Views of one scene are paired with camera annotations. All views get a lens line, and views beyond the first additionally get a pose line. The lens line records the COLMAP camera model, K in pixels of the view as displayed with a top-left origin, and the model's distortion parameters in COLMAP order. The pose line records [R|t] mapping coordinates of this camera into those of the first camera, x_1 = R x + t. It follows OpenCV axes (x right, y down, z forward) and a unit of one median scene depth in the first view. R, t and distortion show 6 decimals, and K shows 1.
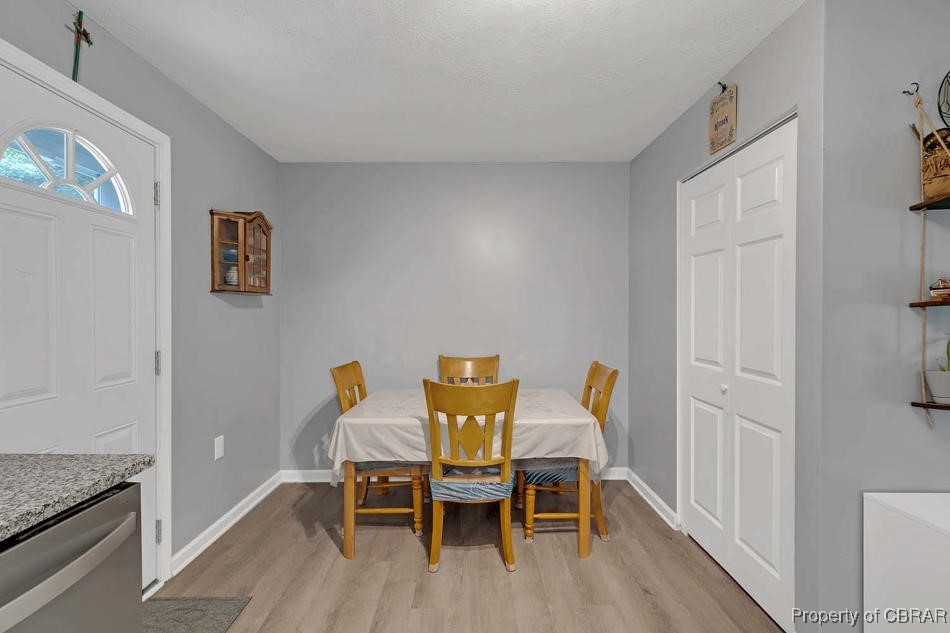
lens RADIAL K [[432.6, 0, 474.8], [0, 432.6, 314.1], [0, 0, 1]] dist [0.003413, -0.000423]
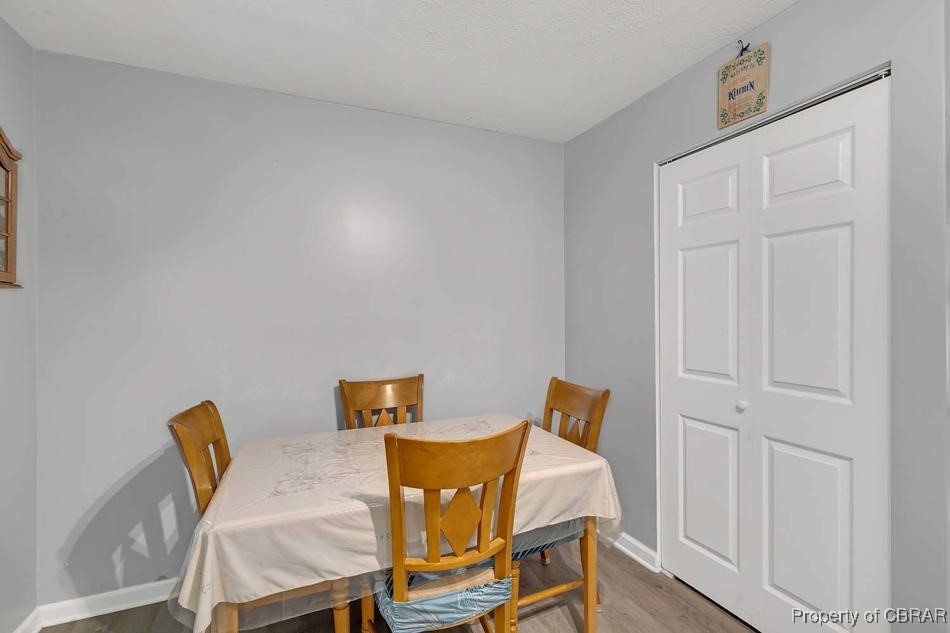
lens RADIAL K [[432.6, 0, 476.1], [0, 432.6, 315.4], [0, 0, 1]] dist [0.003413, -0.000423]
pose [[0.921850, -0.004732, 0.387519, -0.215778], [0.007276, 0.999961, -0.005097, -0.004002], [-0.387479, 0.007518, 0.921848, 0.399439]]
